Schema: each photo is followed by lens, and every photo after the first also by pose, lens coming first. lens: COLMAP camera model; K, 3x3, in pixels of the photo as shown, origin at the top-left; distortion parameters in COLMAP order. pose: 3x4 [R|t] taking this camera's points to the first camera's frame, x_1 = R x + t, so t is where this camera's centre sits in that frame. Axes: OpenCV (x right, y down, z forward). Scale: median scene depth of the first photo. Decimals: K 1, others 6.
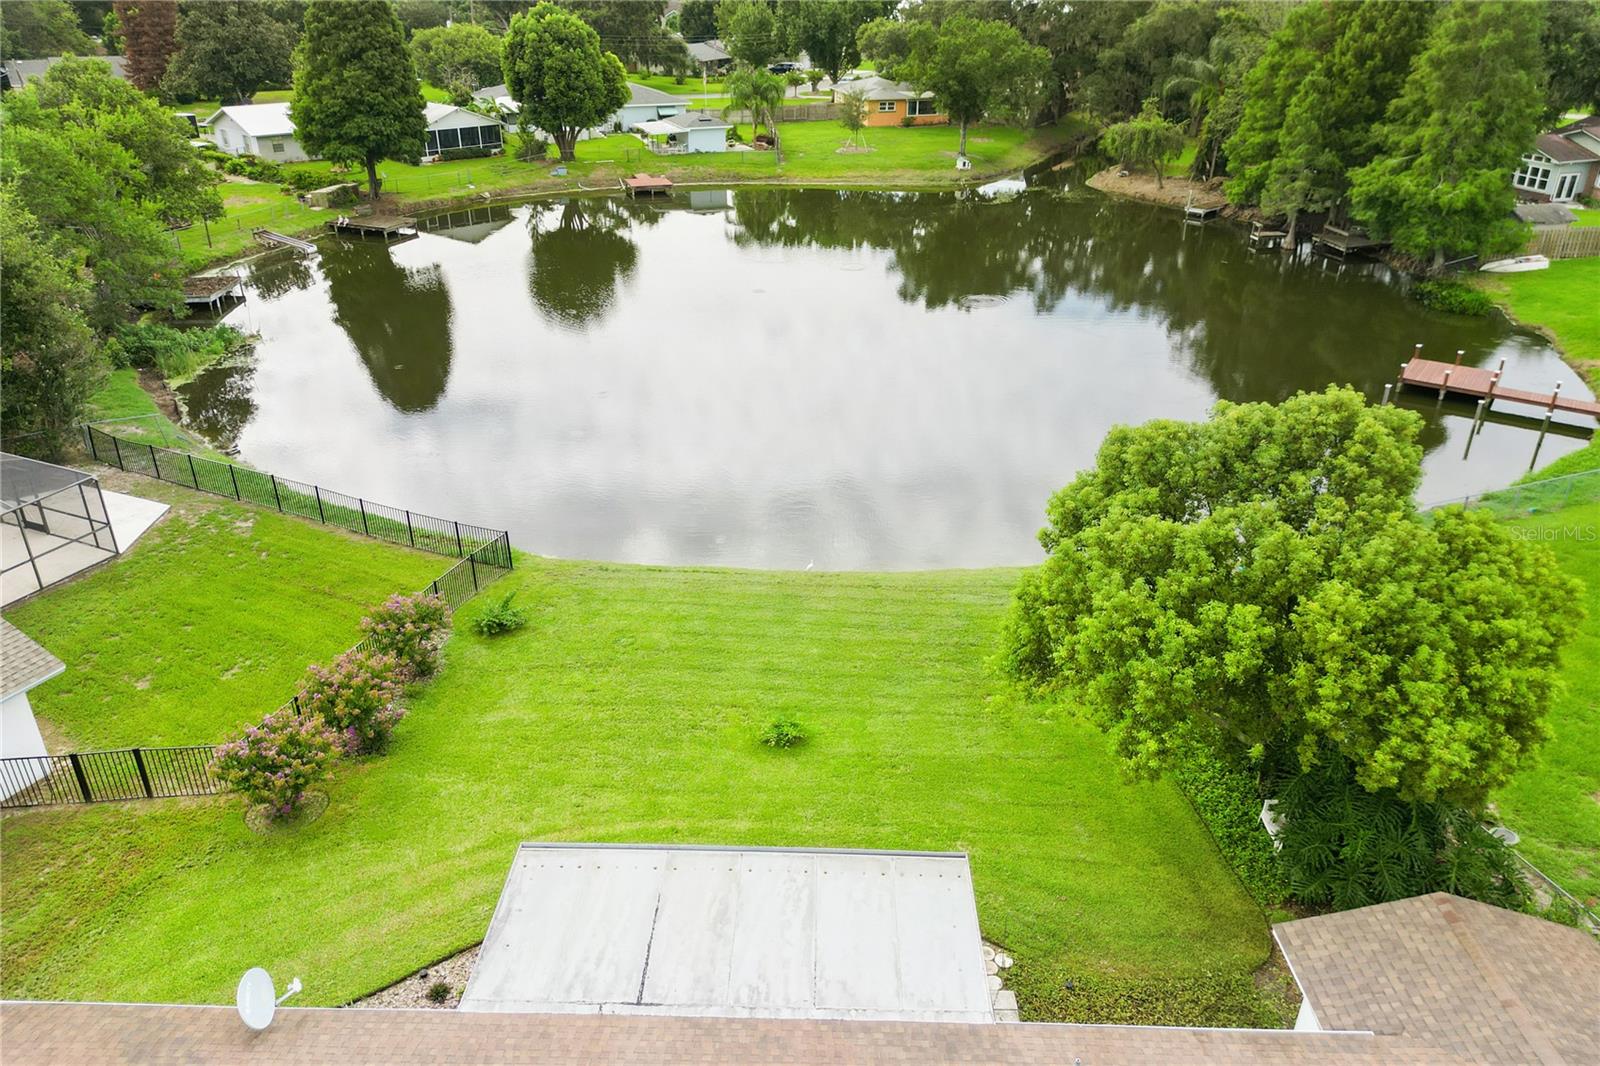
lens RADIAL K [[1117.0, 0, 794.0], [0, 1117.0, 537.0], [0, 0, 1]] dist [0.052098, -0.054278]
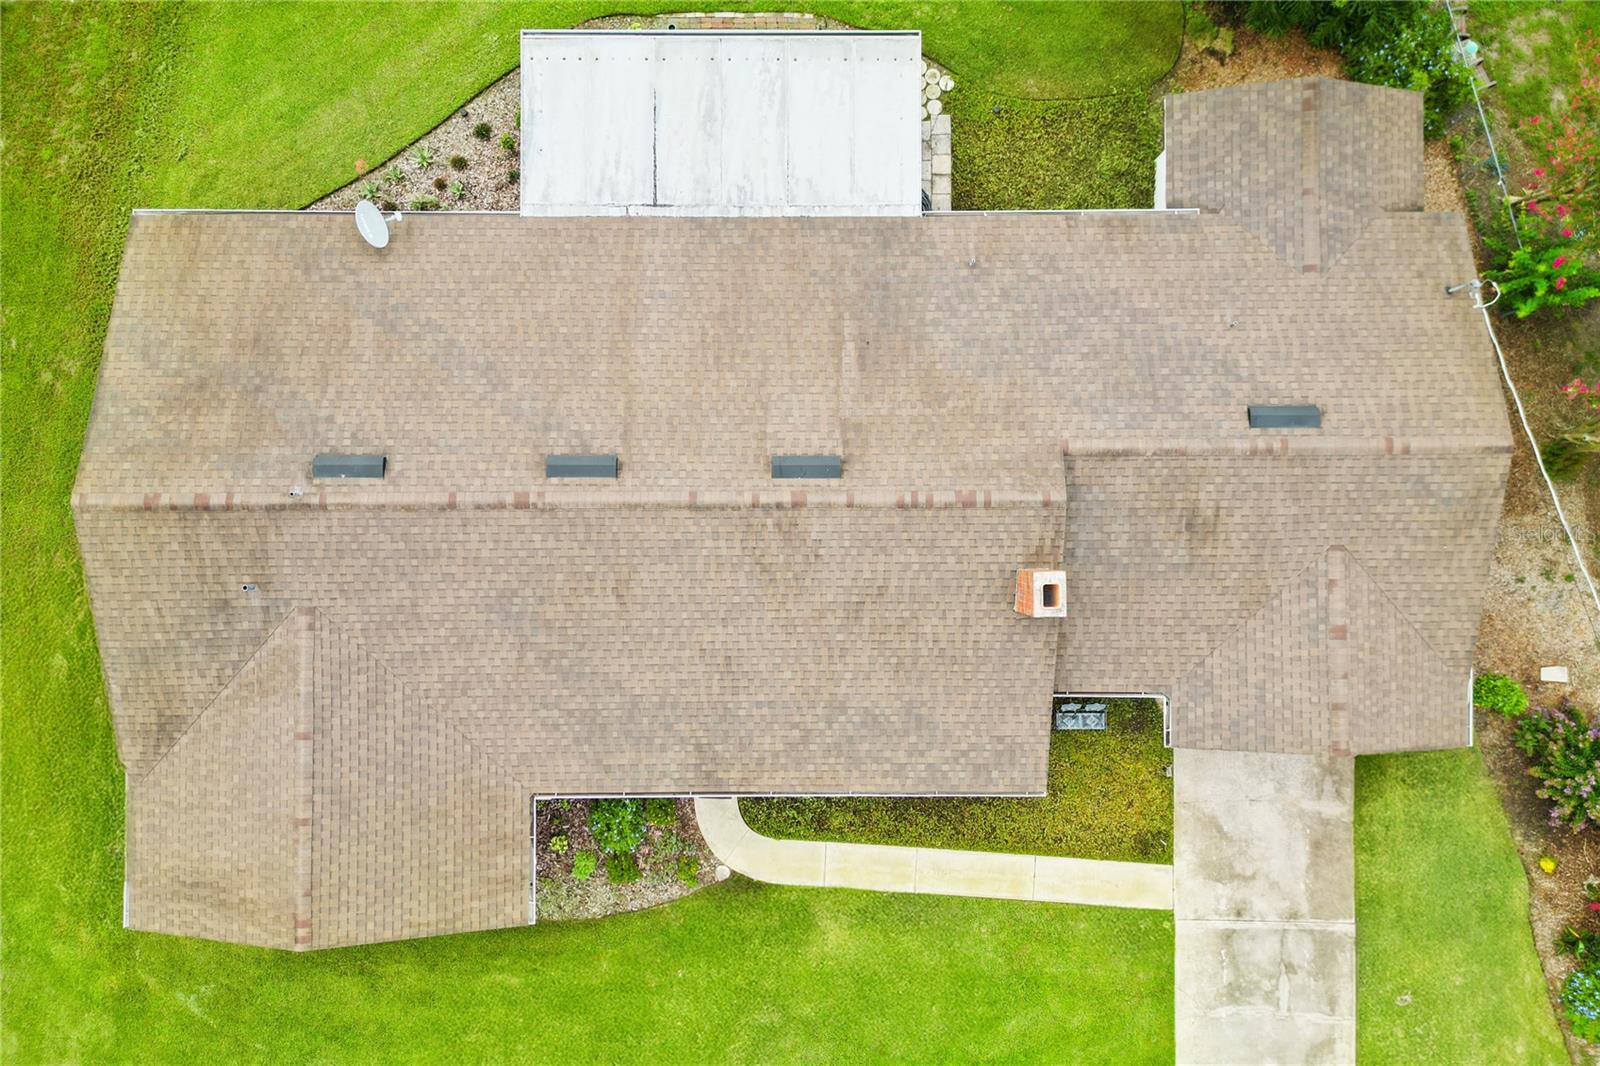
lens RADIAL K [[1117.0, 0, 794.0], [0, 1117.0, 537.0], [0, 0, 1]] dist [0.052098, -0.054278]
pose [[0.999488, -0.031895, -0.002472, 0.002663], [0.016853, 0.459290, 0.888126, -0.095021], [-0.027191, -0.887713, 0.459593, 0.006866]]
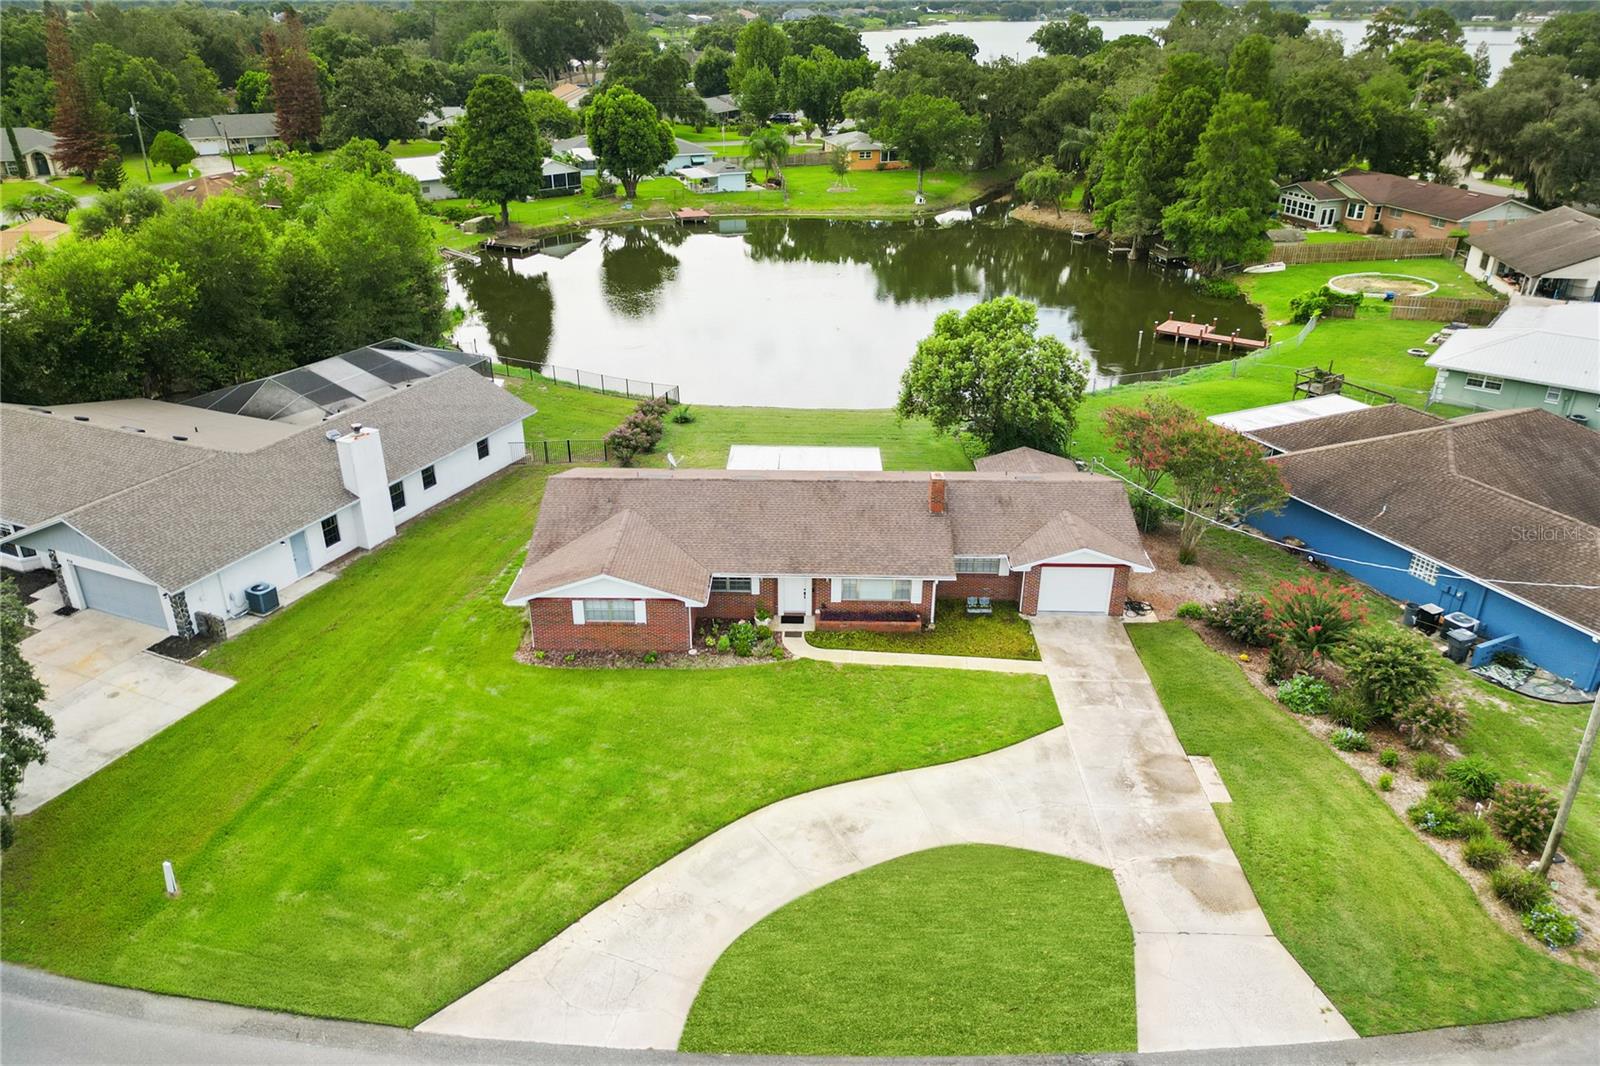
lens RADIAL K [[1117.0, 0, 794.0], [0, 1117.0, 537.0], [0, 0, 1]] dist [0.052098, -0.054278]
pose [[0.999933, -0.003726, 0.010957, -0.021186], [0.003939, 0.999802, -0.019509, 0.113634], [-0.010882, 0.019551, 0.999750, -0.389188]]
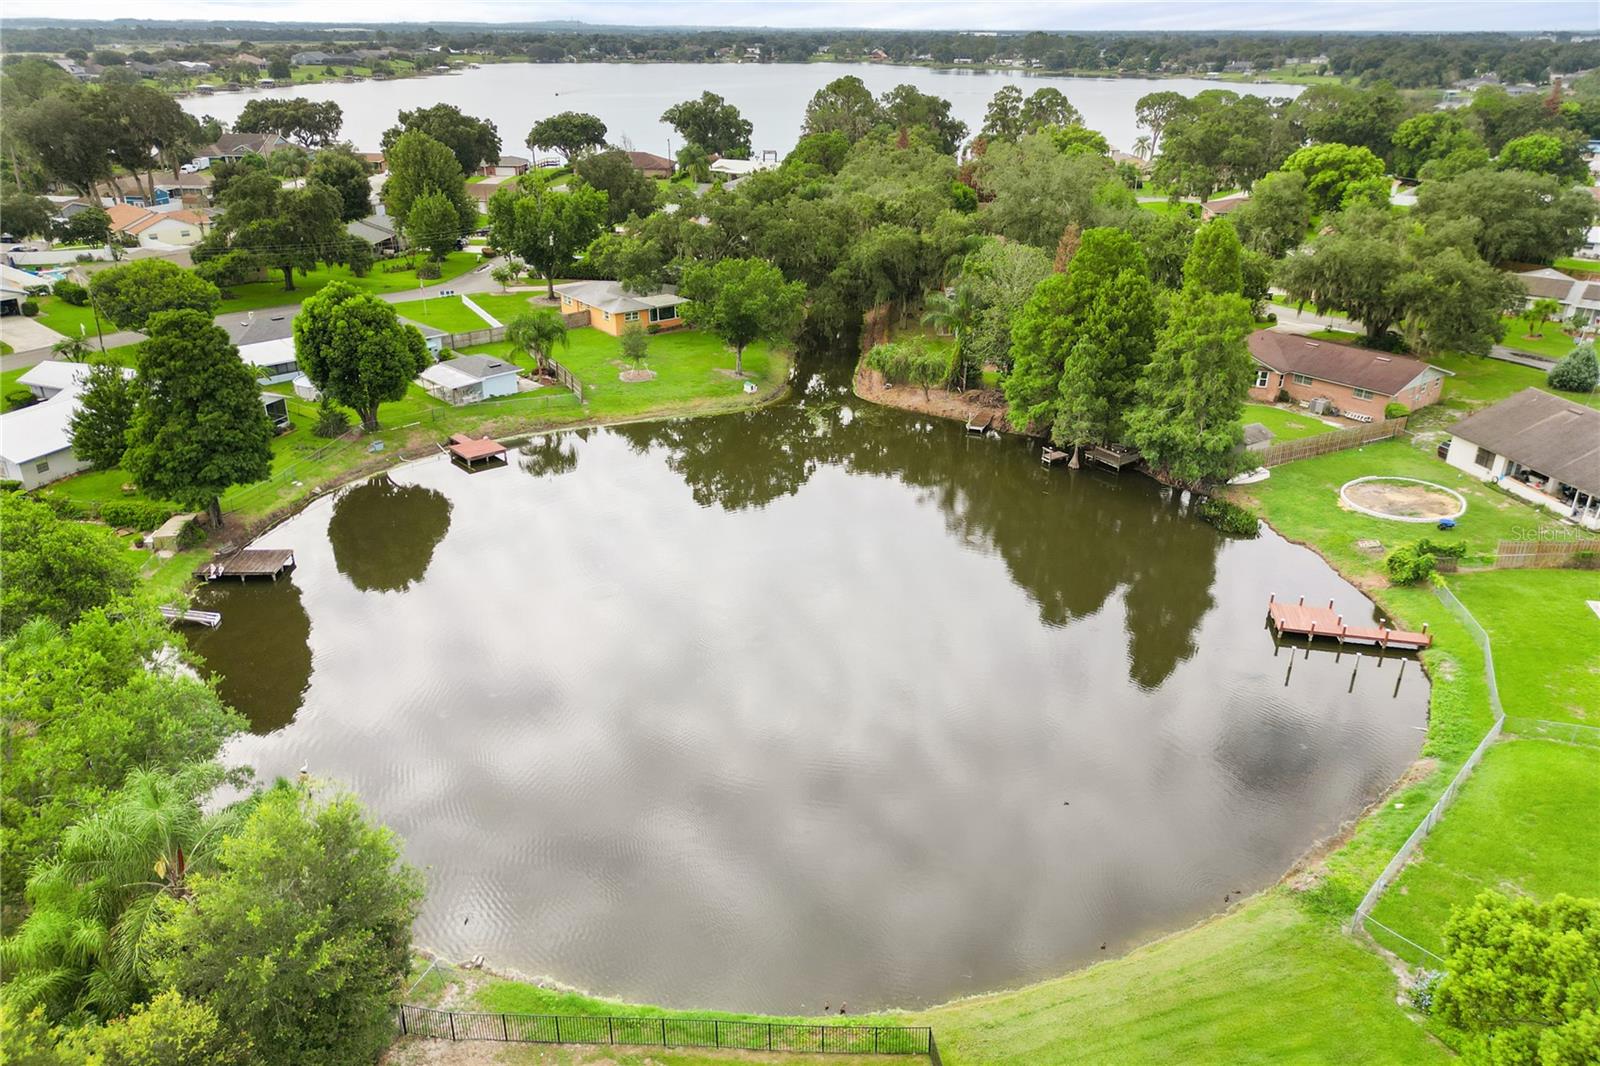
lens RADIAL K [[1117.0, 0, 794.0], [0, 1117.0, 537.0], [0, 0, 1]] dist [0.052098, -0.054278]
pose [[0.915259, -0.161242, 0.369192, -0.260143], [0.176401, 0.984290, -0.007432, -0.185447], [-0.362193, 0.071928, 0.929324, -0.029397]]
